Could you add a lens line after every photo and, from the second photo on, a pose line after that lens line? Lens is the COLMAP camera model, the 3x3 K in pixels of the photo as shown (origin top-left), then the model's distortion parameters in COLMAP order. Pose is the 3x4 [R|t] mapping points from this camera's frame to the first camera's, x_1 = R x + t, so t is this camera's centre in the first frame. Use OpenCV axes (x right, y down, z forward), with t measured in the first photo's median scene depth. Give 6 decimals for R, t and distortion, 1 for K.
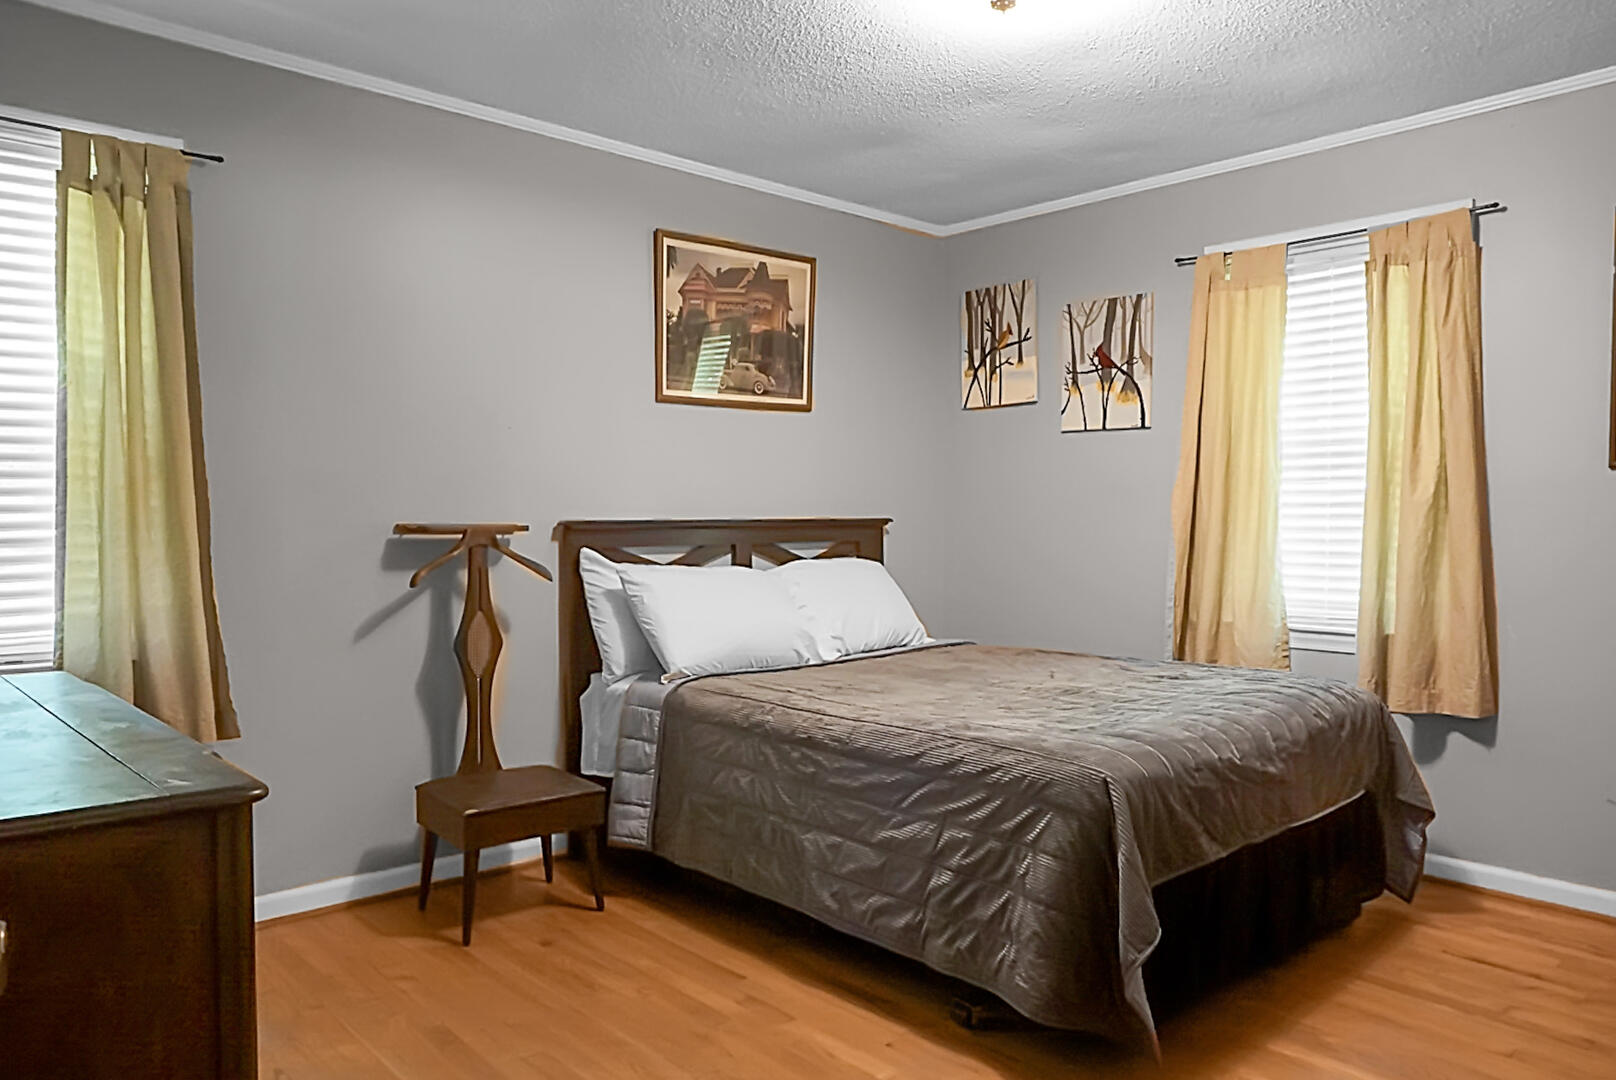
lens RADIAL K [[1084.8, 0, 808.0], [0, 1084.8, 540.0], [0, 0, 1]] dist [-0.003526, 0.001805]
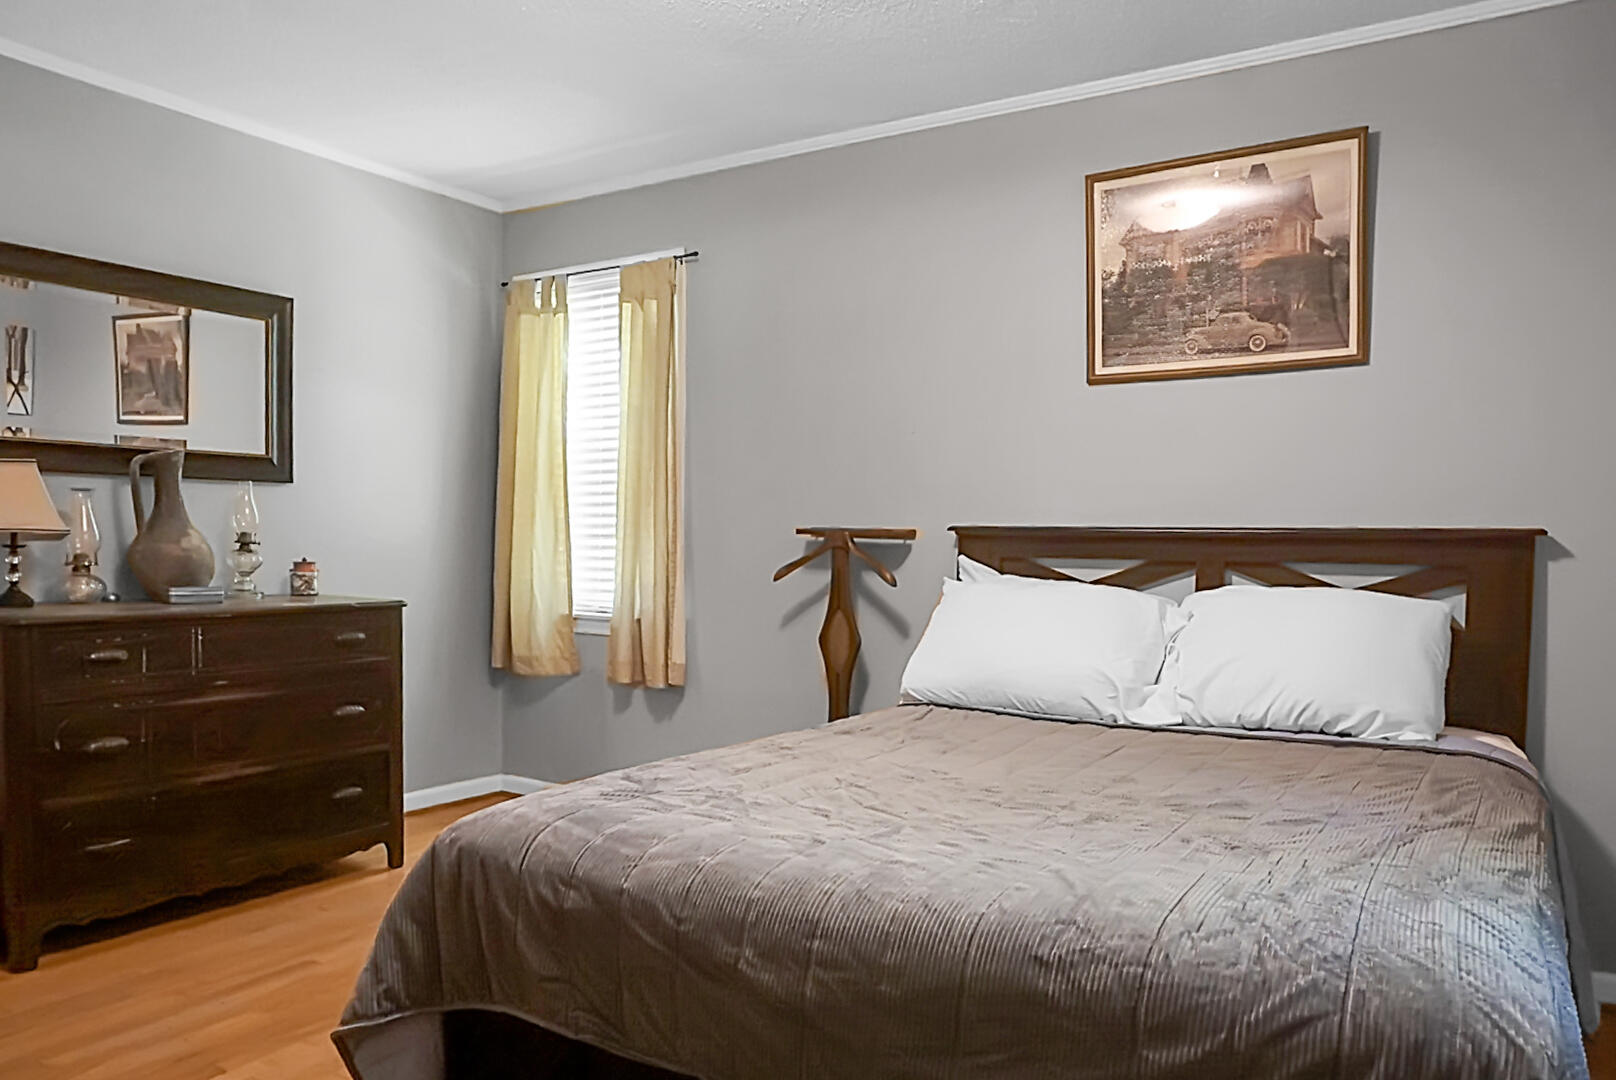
lens RADIAL K [[1084.8, 0, 808.0], [0, 1084.8, 540.0], [0, 0, 1]] dist [-0.003526, 0.001805]
pose [[0.293442, 0.026452, -0.955611, 0.585976], [-0.023854, 0.999508, 0.020342, -0.020183], [0.955679, 0.016826, 0.293929, 0.546539]]
